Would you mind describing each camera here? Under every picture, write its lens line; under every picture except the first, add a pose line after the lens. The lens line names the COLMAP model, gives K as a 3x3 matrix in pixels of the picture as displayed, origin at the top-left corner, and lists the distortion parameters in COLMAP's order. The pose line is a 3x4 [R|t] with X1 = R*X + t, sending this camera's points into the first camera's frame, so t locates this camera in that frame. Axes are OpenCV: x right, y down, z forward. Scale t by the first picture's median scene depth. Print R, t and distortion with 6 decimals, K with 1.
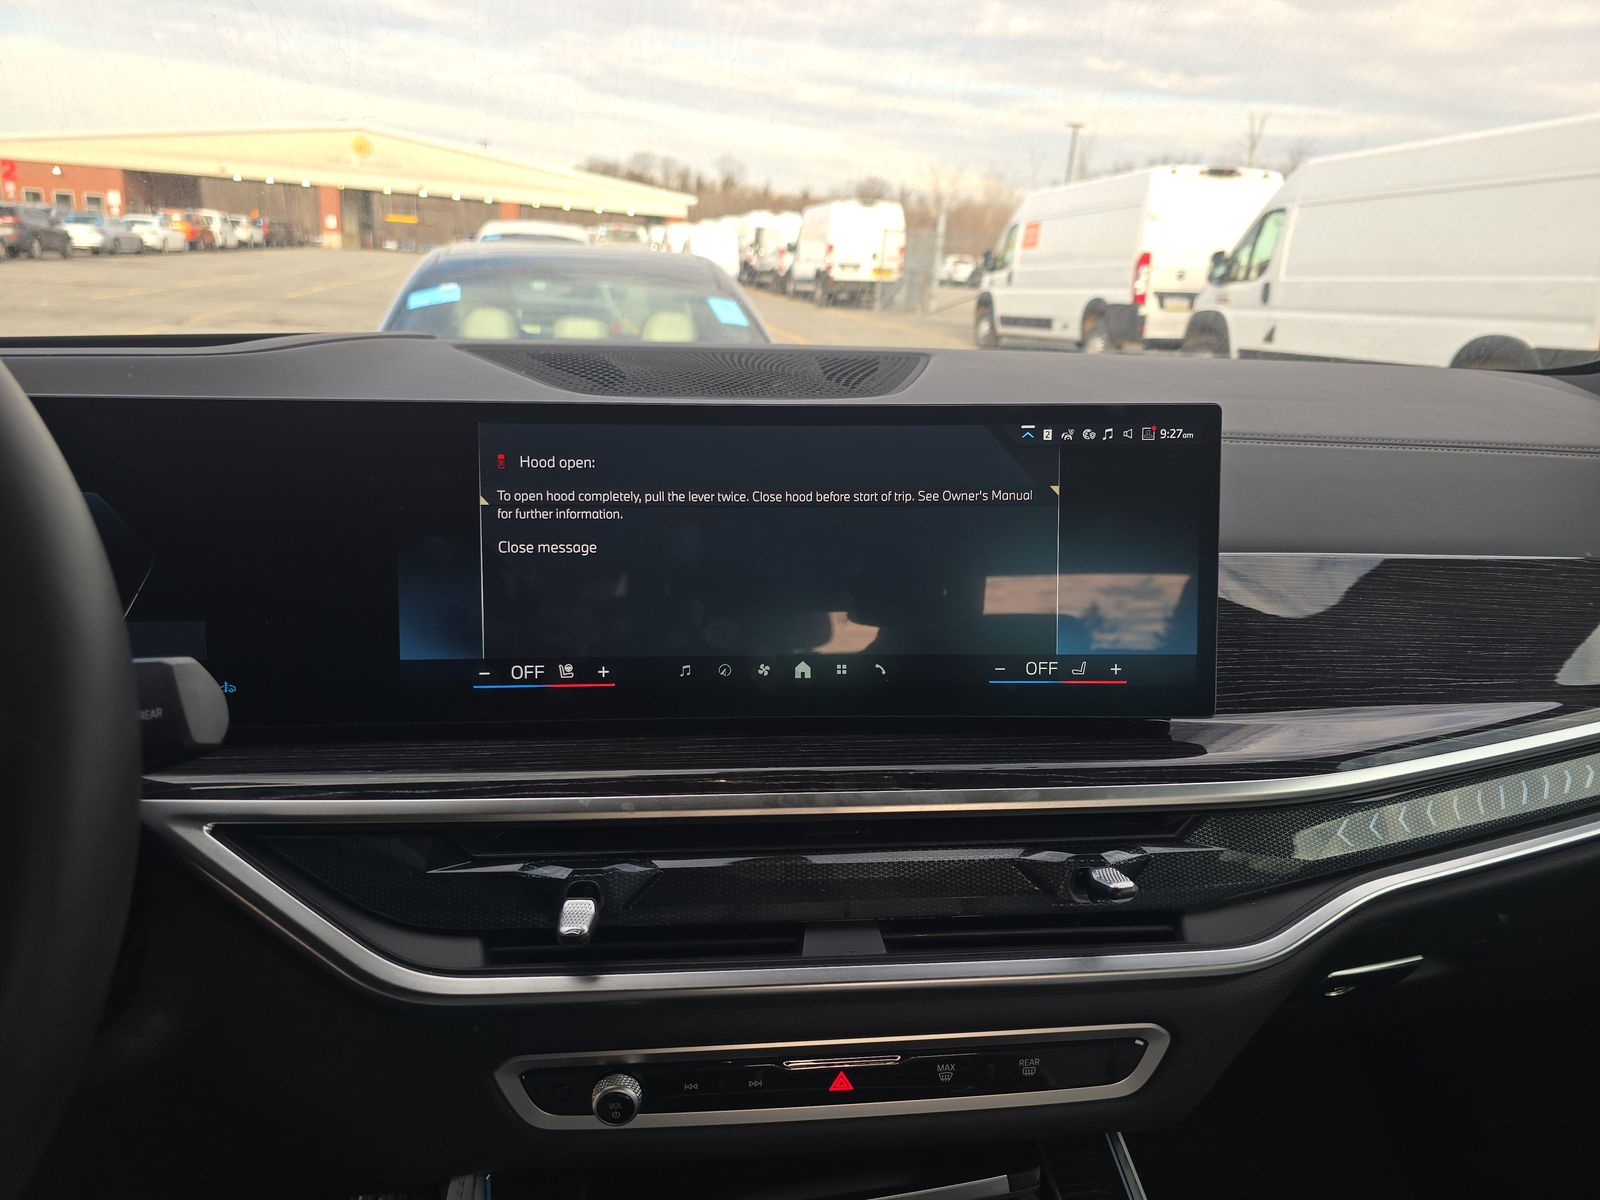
lens RADIAL K [[1109.6, 0, 799.9], [0, 1109.6, 591.3], [0, 0, 1]] dist [0.013530, -0.009386]
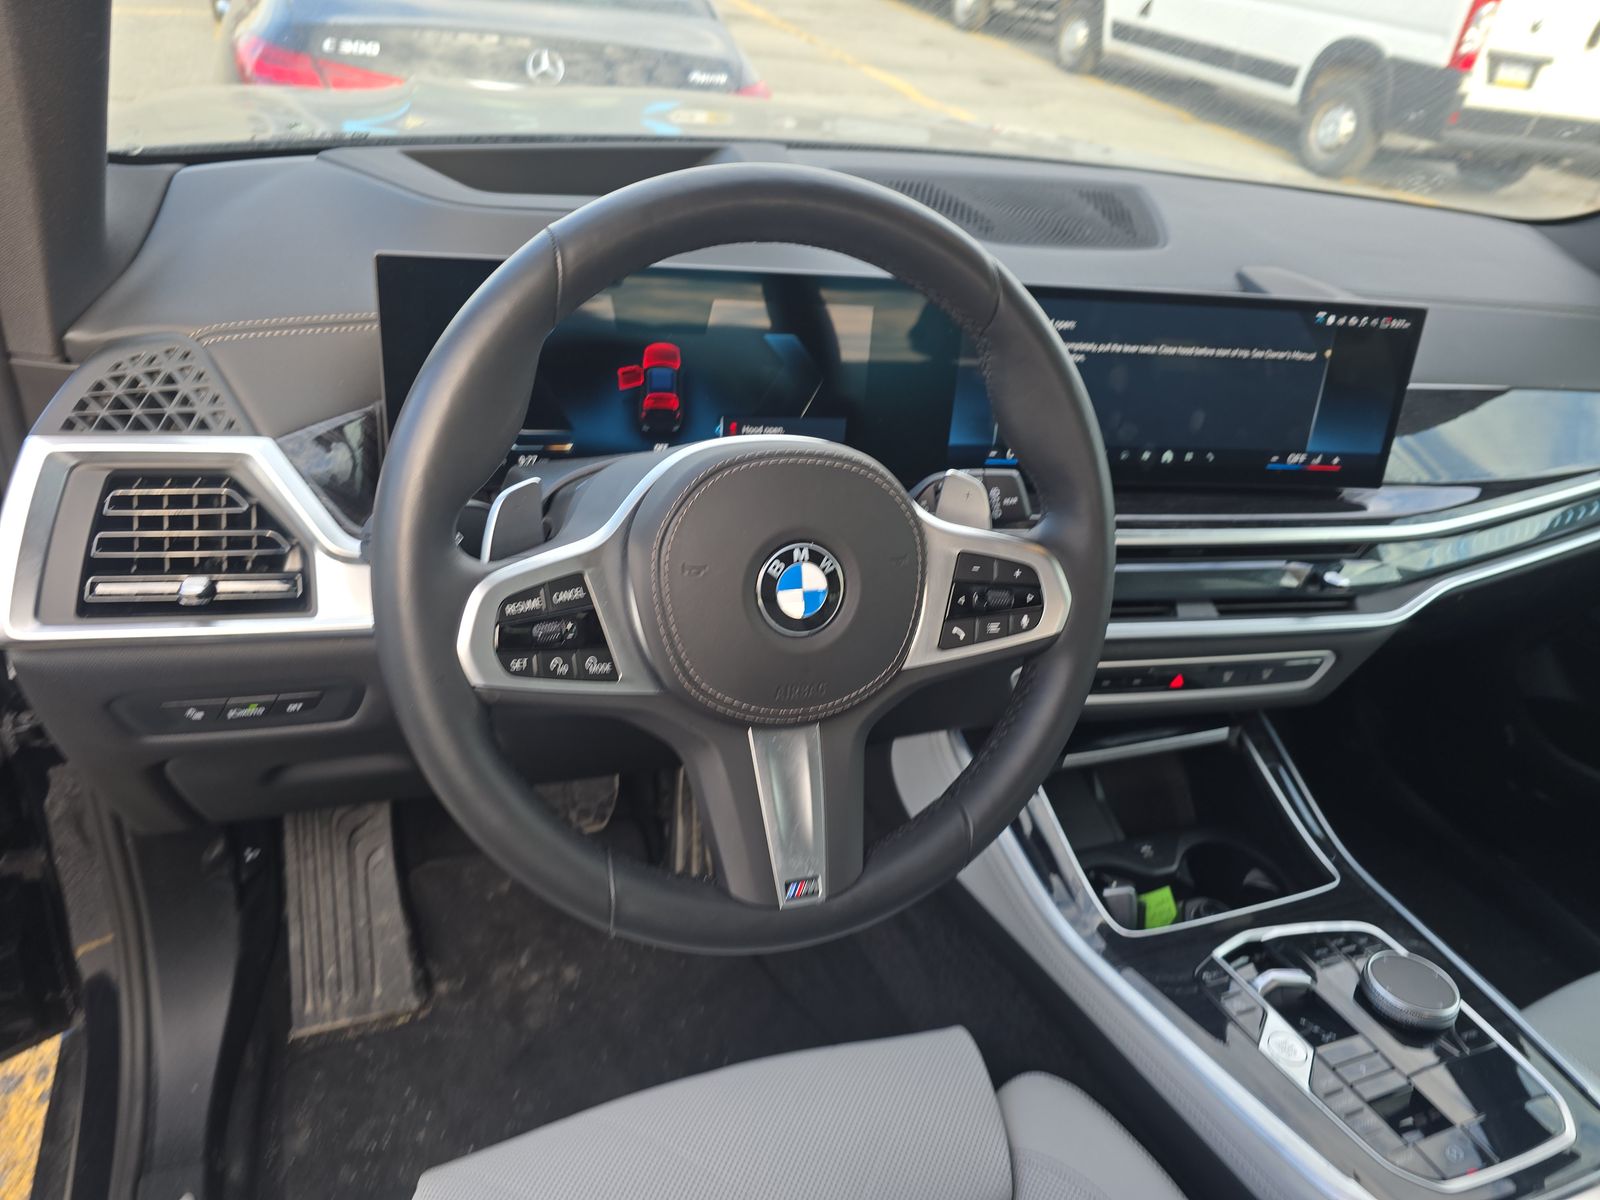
lens RADIAL K [[1109.6, 0, 796.4], [0, 1109.6, 607.1], [0, 0, 1]] dist [0.013530, -0.009386]
pose [[0.985756, 0.014150, 0.167584, -0.838074], [-0.064980, 0.951117, 0.301916, -0.183781], [-0.155120, -0.308505, 0.938490, -0.568837]]
